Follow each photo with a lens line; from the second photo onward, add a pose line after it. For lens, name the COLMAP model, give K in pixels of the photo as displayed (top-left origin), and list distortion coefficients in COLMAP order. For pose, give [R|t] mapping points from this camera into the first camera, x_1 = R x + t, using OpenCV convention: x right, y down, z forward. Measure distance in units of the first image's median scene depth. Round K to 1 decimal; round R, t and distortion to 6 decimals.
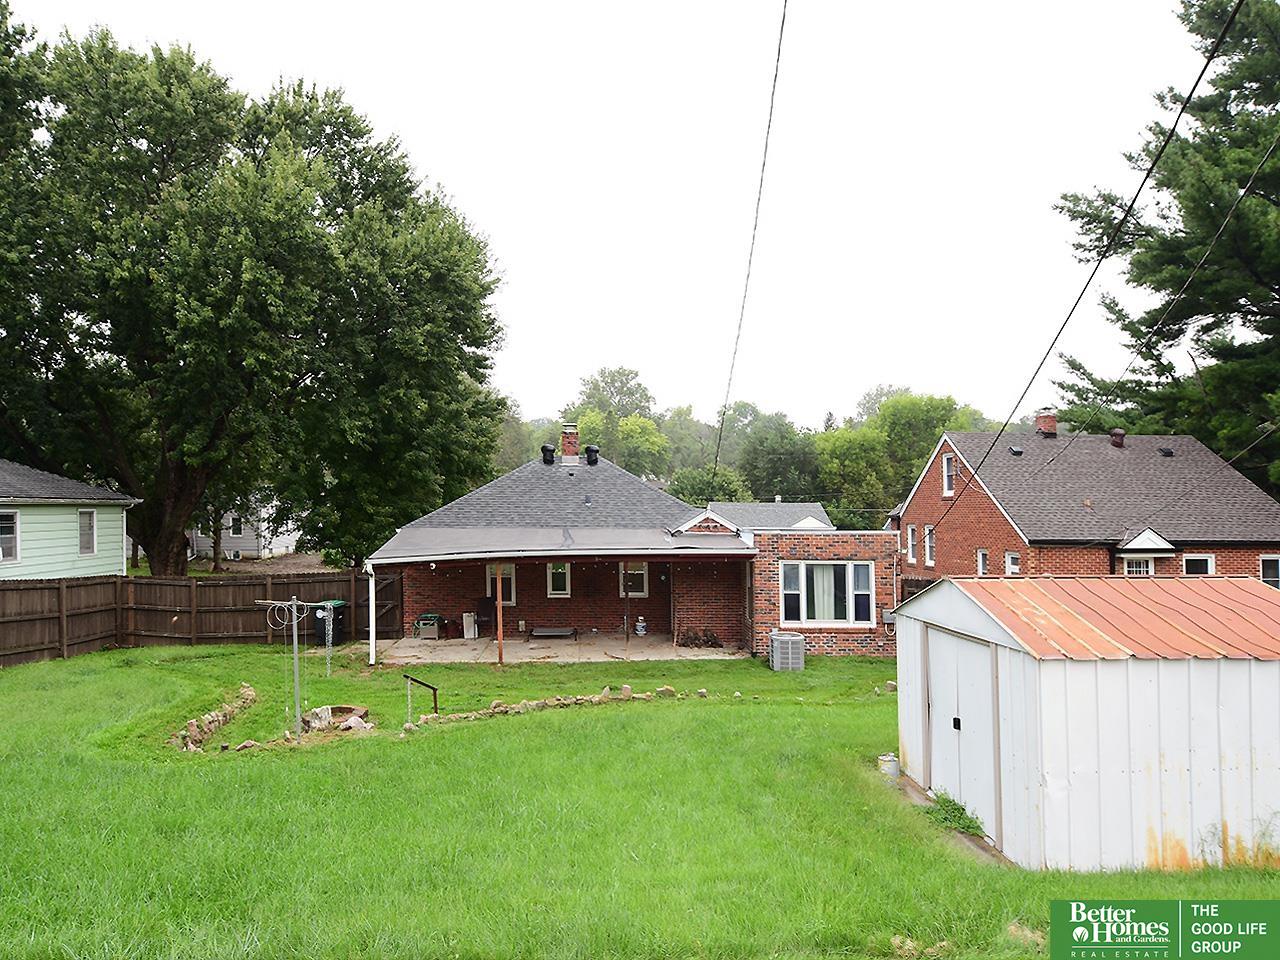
lens RADIAL K [[795.8, 0, 640.0], [0, 795.8, 480.0], [0, 0, 1]] dist [-0.021483, 0.000054]
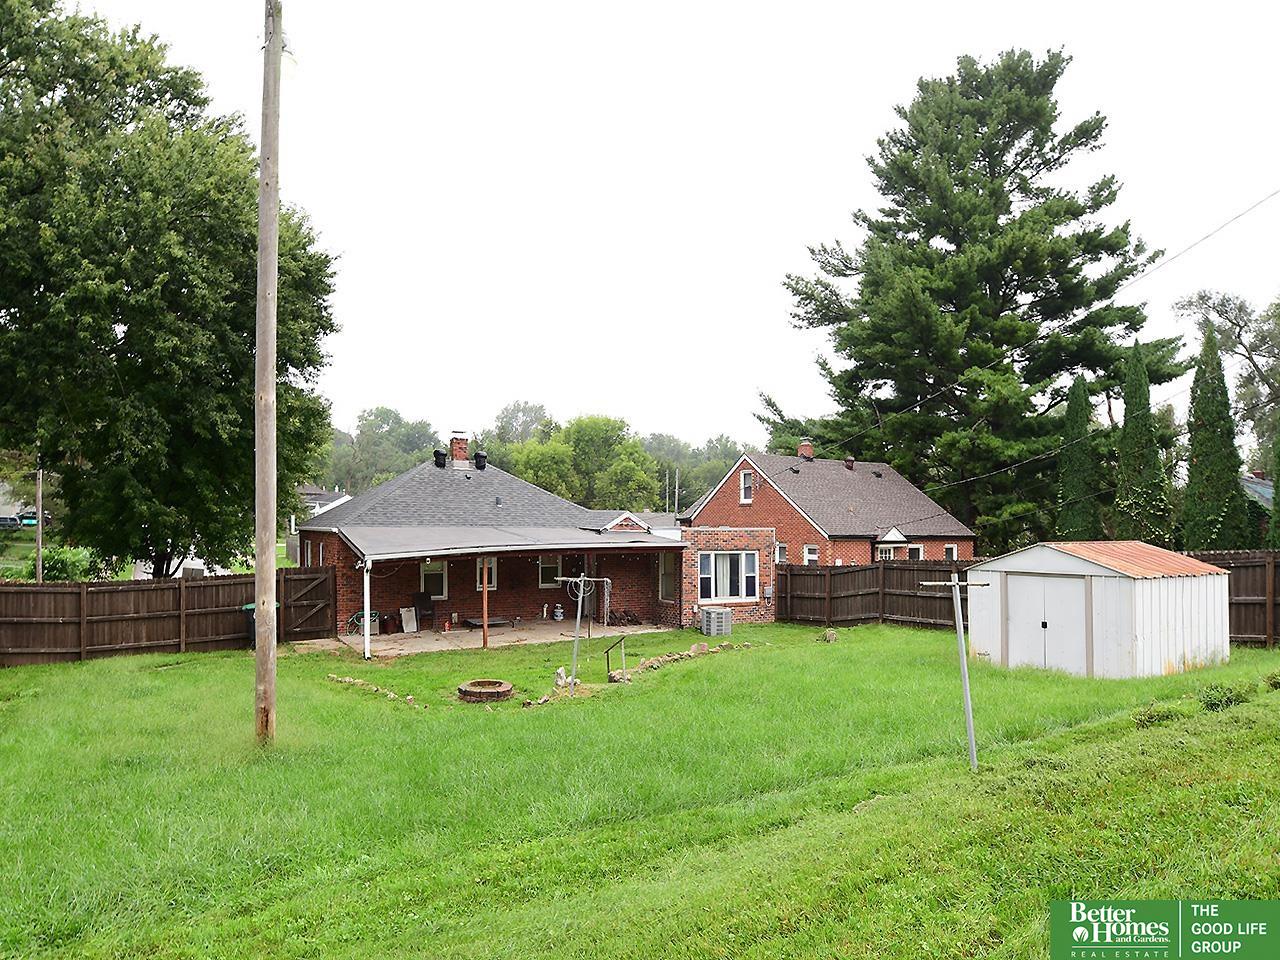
lens RADIAL K [[778.9, 0, 640.0], [0, 778.9, 480.0], [0, 0, 1]] dist [-0.013043, 0.000468]
pose [[0.887191, 0.027391, 0.460589, -0.414990], [-0.021949, 0.999612, -0.017167, 0.009939], [-0.460881, 0.005121, 0.887447, -0.049020]]
